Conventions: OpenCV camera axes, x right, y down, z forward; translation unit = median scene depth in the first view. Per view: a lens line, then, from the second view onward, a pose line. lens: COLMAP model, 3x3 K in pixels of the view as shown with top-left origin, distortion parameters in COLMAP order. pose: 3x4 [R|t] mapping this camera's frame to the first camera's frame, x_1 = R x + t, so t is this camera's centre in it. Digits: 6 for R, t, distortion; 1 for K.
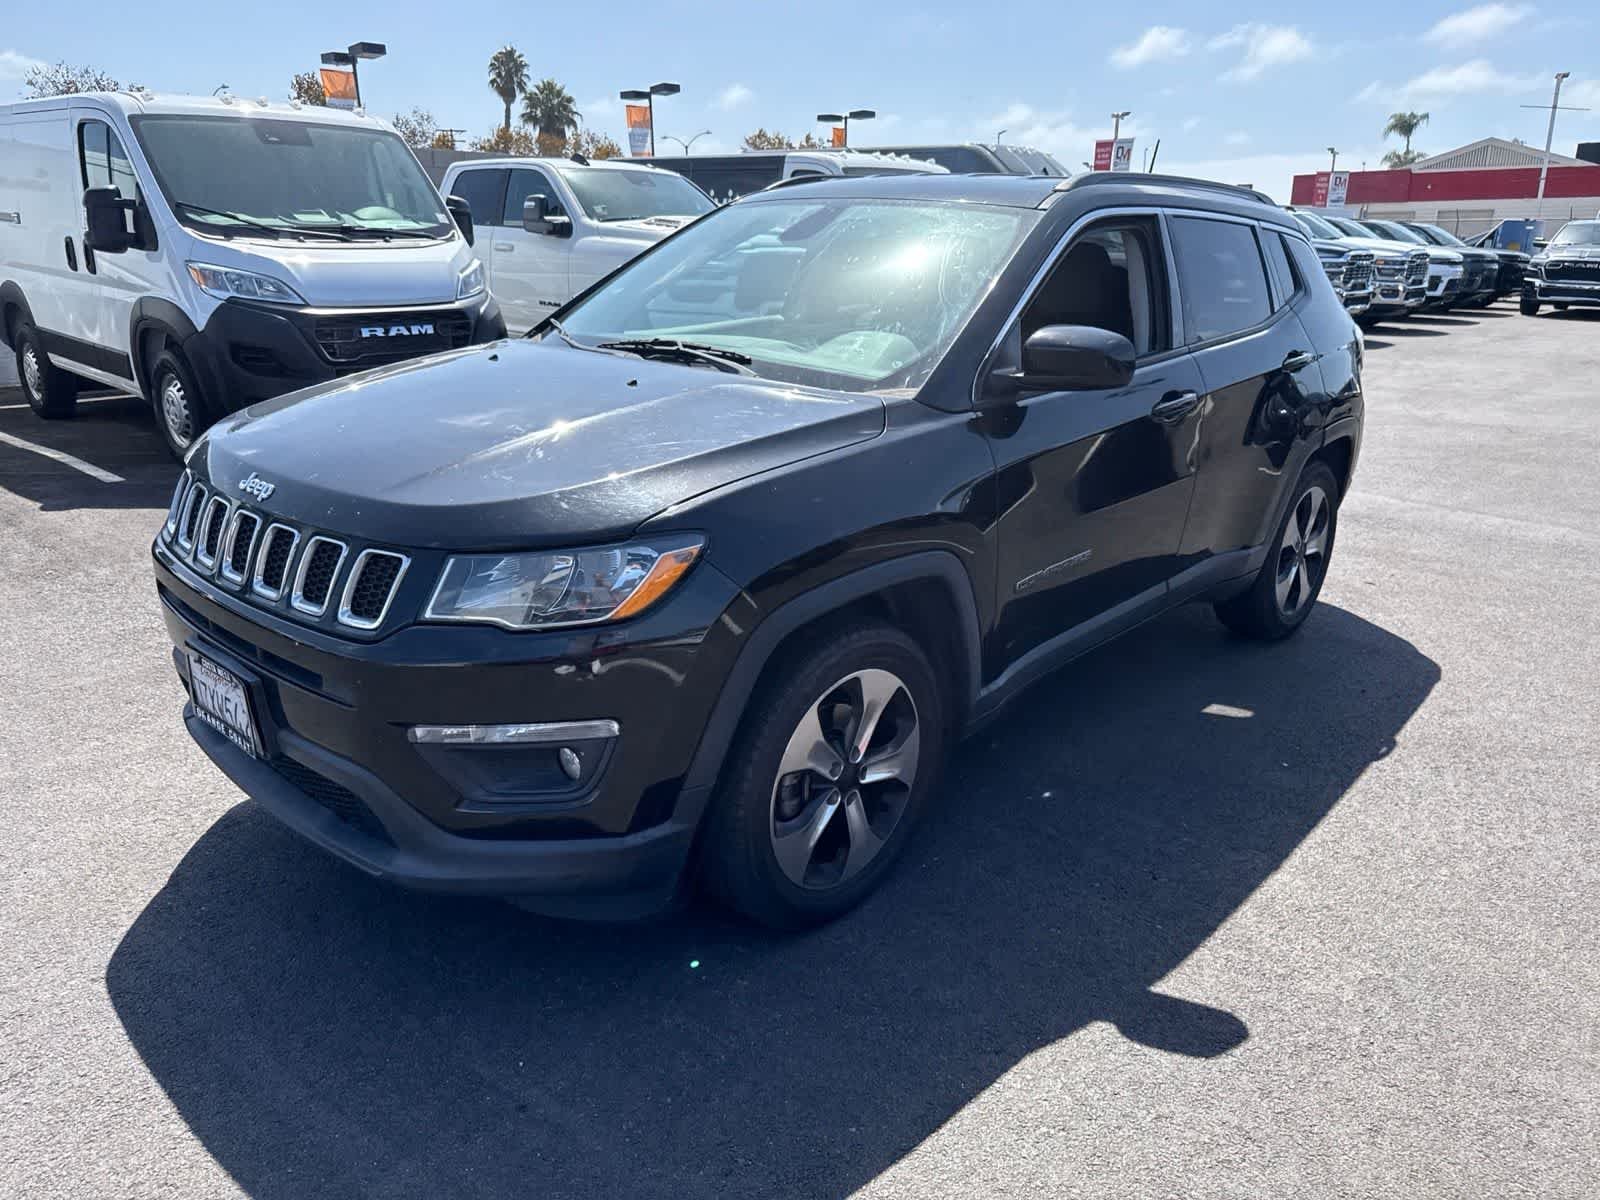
lens RADIAL K [[1133.7, 0, 801.0], [0, 1133.7, 599.4], [0, 0, 1]] dist [0.016818, -0.022583]
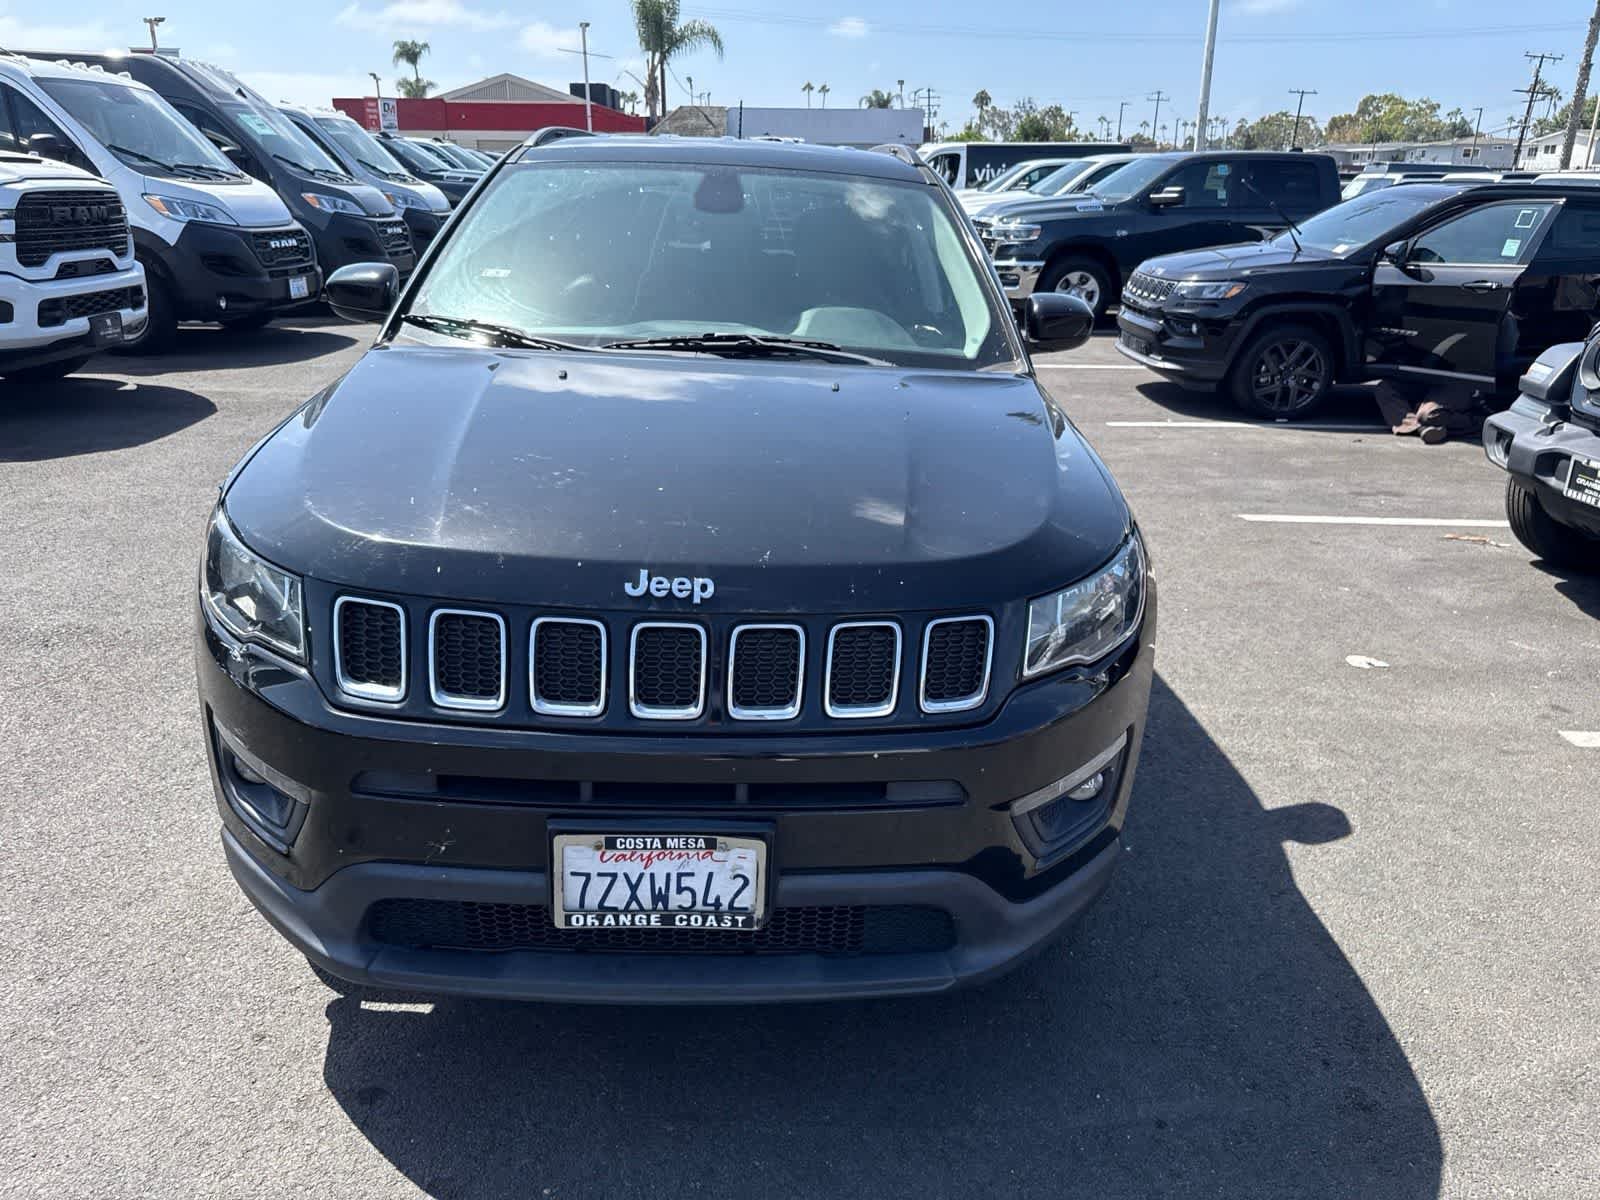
lens RADIAL K [[1145.1, 0, 802.7], [0, 1145.1, 583.7], [0, 0, 1]] dist [0.014580, -0.017866]
pose [[0.713782, -0.225179, 0.663181, -0.305976], [0.194903, 0.973364, 0.120725, -0.057978], [-0.672702, 0.043084, 0.738658, 0.133158]]
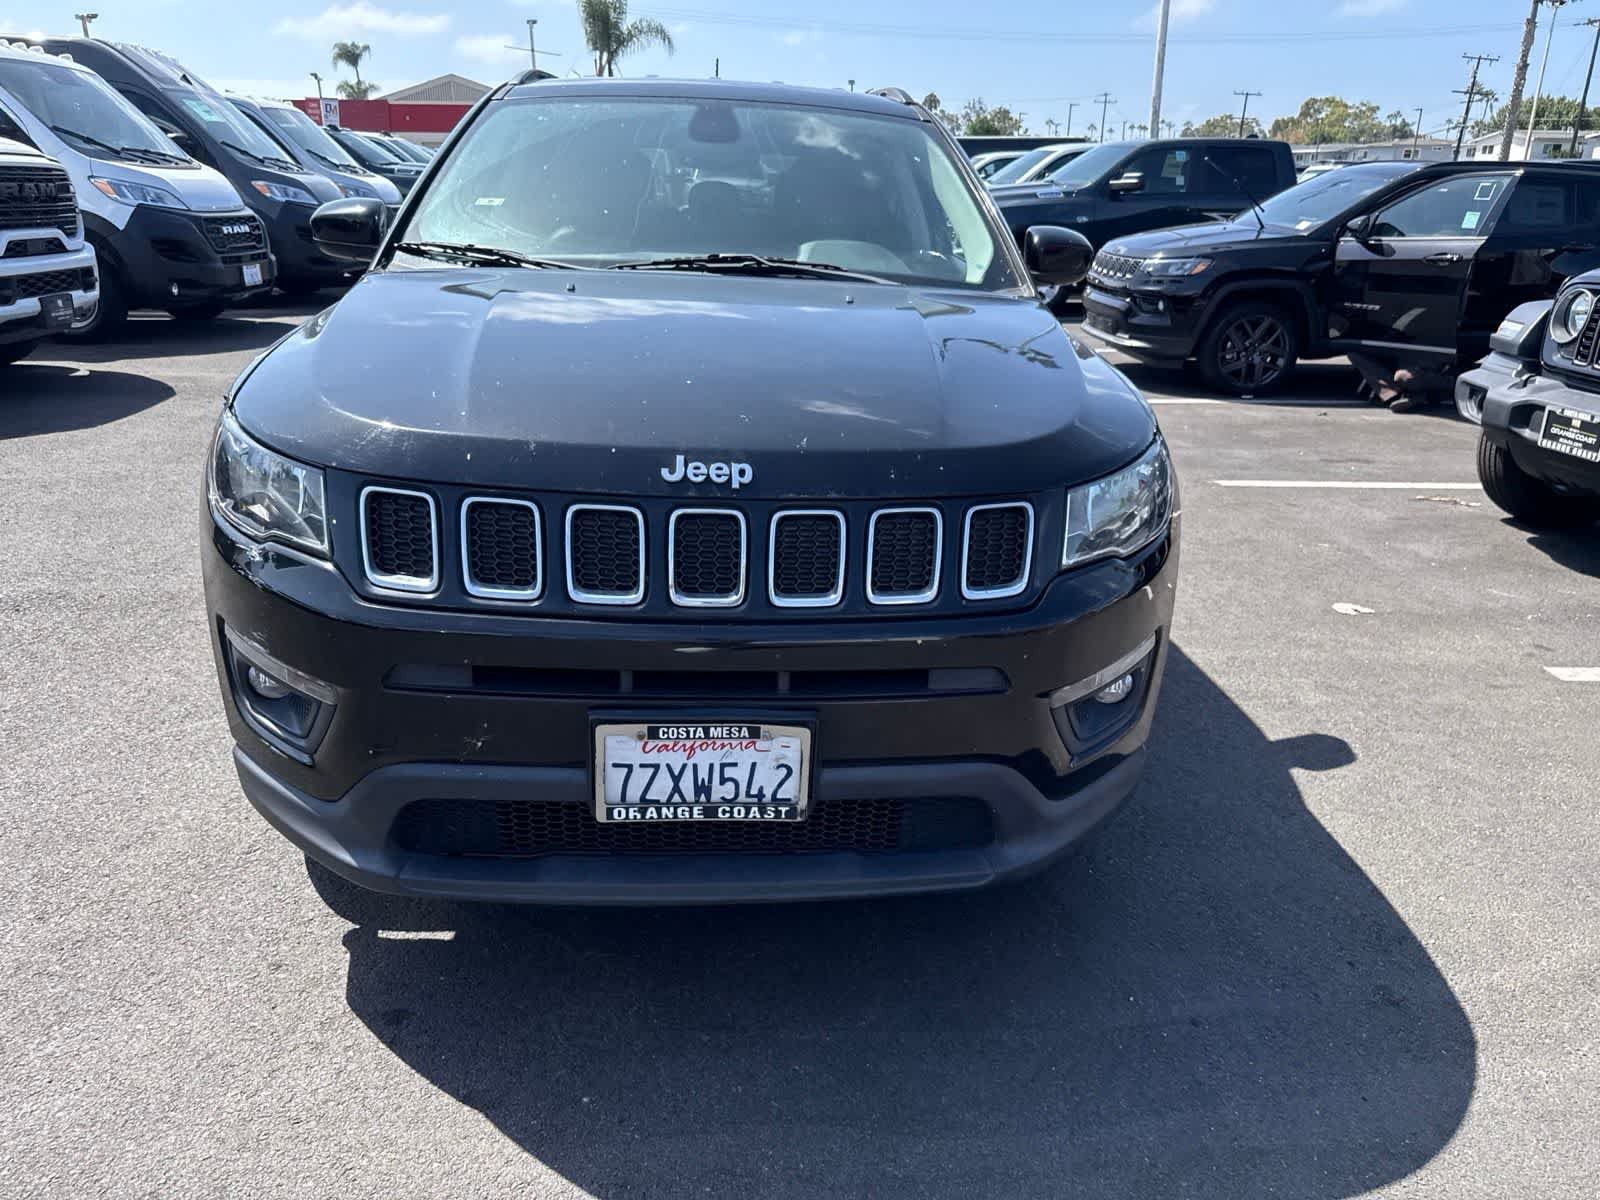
lens RADIAL K [[1147.6, 0, 798.6], [0, 1147.6, 595.4], [0, 0, 1]] dist [0.018356, -0.023049]
pose [[0.686486, -0.239516, 0.686564, -0.323218], [0.205942, 0.969576, 0.132330, -0.035623], [-0.697370, 0.050549, 0.714926, 0.149280]]
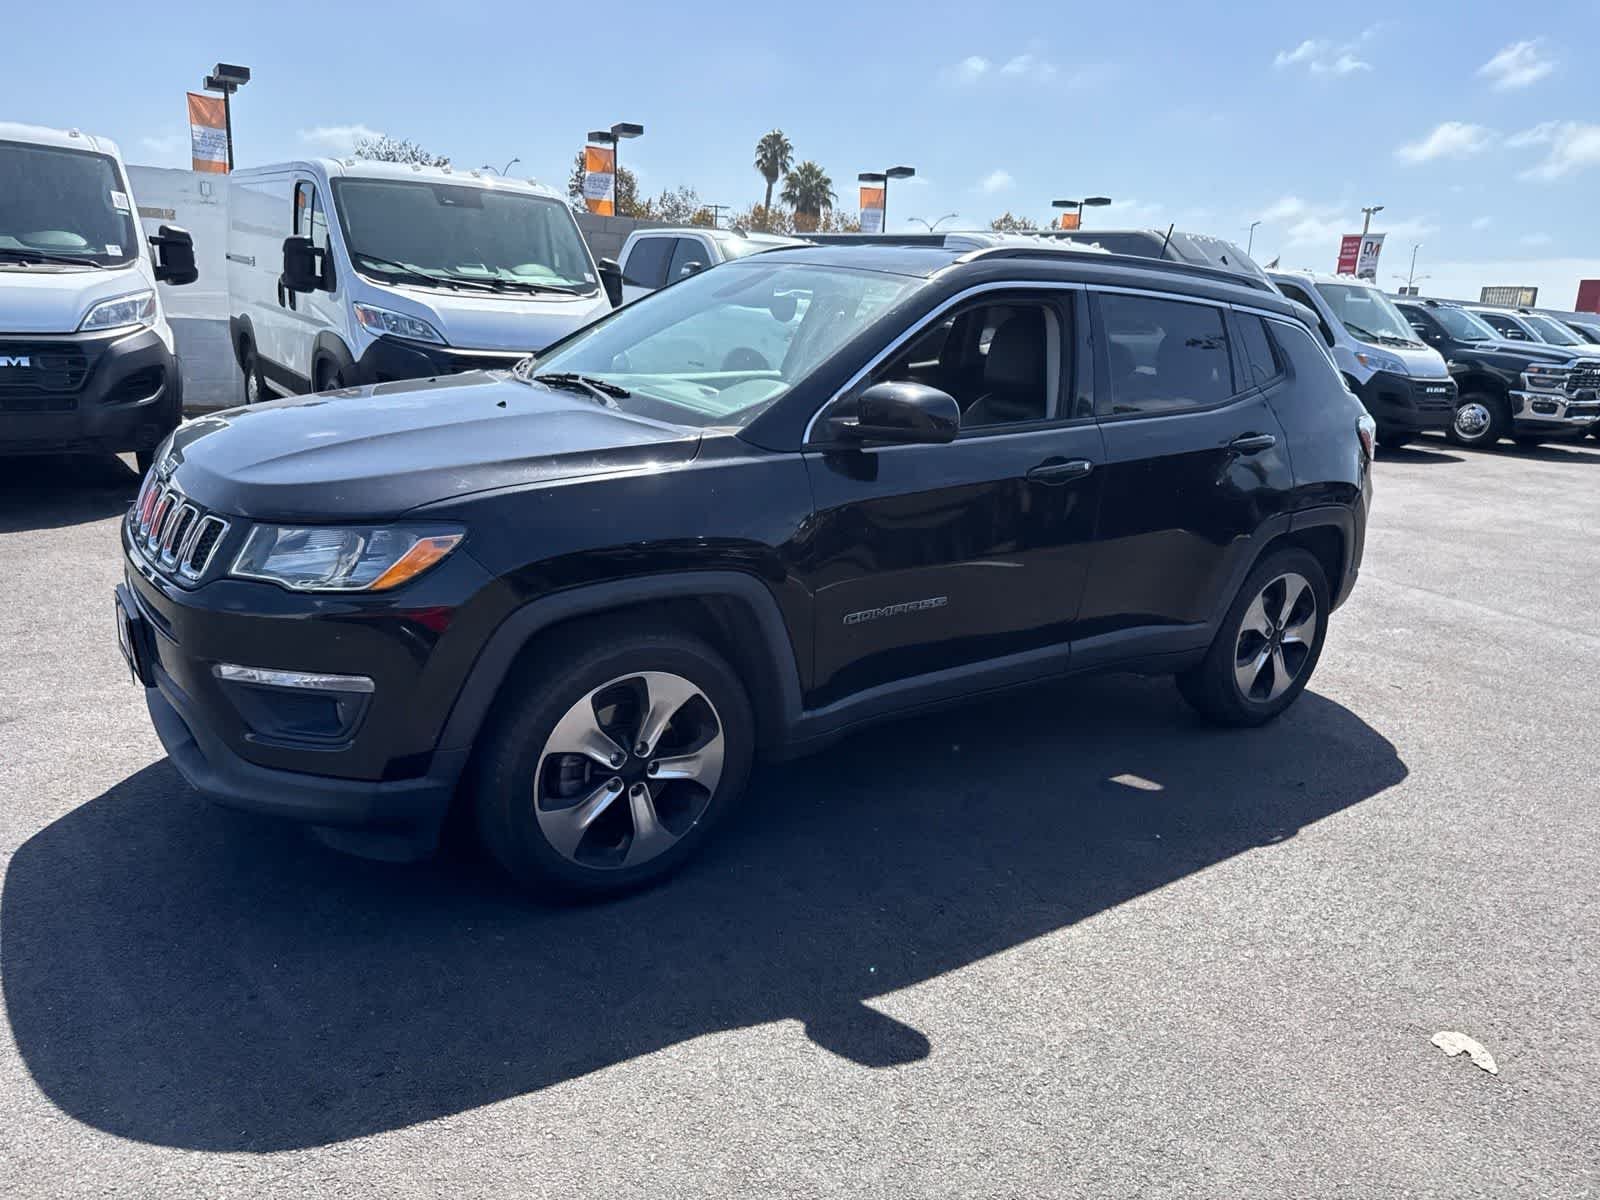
lens RADIAL K [[1128.5, 0, 802.2], [0, 1128.5, 603.7], [0, 0, 1]] dist [0.020189, -0.024633]
pose [[0.977249, 0.096306, -0.188970, 0.144872], [-0.107211, 0.993061, -0.048337, 0.012134], [0.183004, 0.067497, 0.980792, -0.019458]]
